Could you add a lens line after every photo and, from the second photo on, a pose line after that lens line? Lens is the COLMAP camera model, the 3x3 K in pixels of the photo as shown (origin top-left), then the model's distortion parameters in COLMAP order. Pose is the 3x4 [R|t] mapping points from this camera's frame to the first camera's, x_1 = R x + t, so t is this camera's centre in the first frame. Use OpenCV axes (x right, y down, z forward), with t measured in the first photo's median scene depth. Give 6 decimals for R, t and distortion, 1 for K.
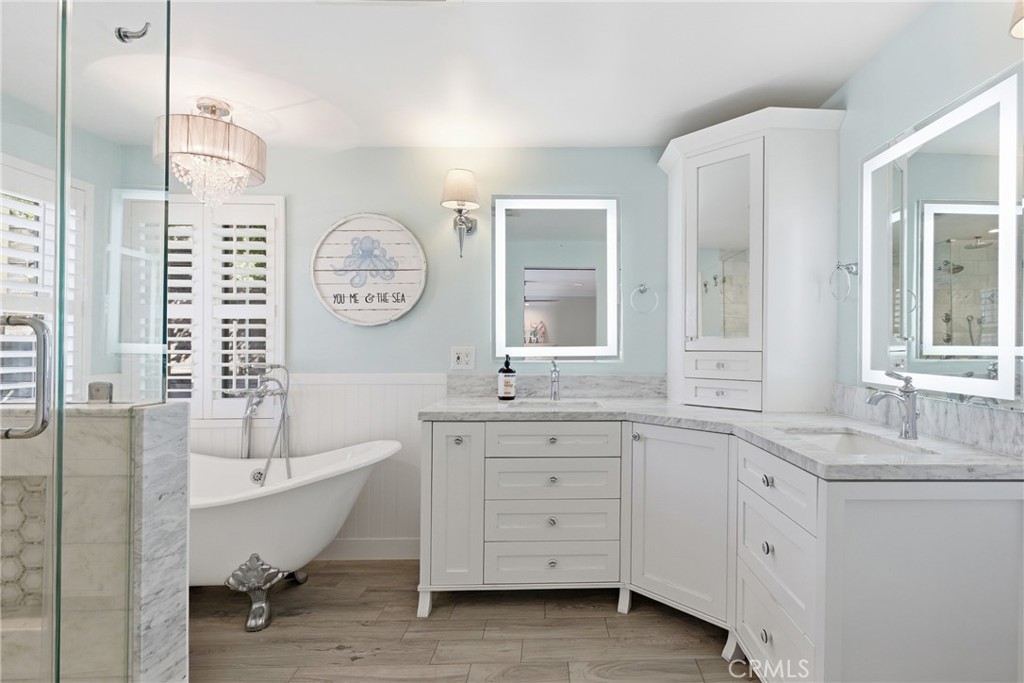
lens RADIAL K [[466.1, 0, 513.1], [0, 466.1, 343.4], [0, 0, 1]] dist [0.002784, -0.000294]
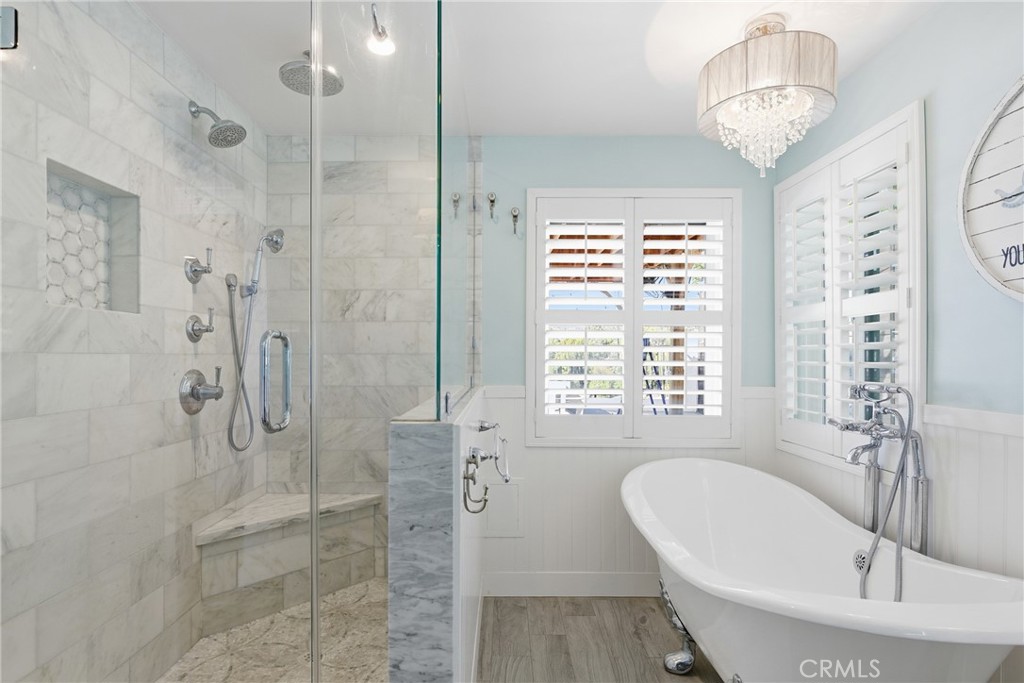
lens RADIAL K [[496.6, 0, 510.3], [0, 496.6, 350.3], [0, 0, 1]] dist [-0.002439, 0.000414]
pose [[0.091831, -0.010701, -0.995717, 0.114346], [0.004771, 0.999936, -0.010307, 0.003808], [0.995763, -0.003804, 0.091876, 0.642571]]
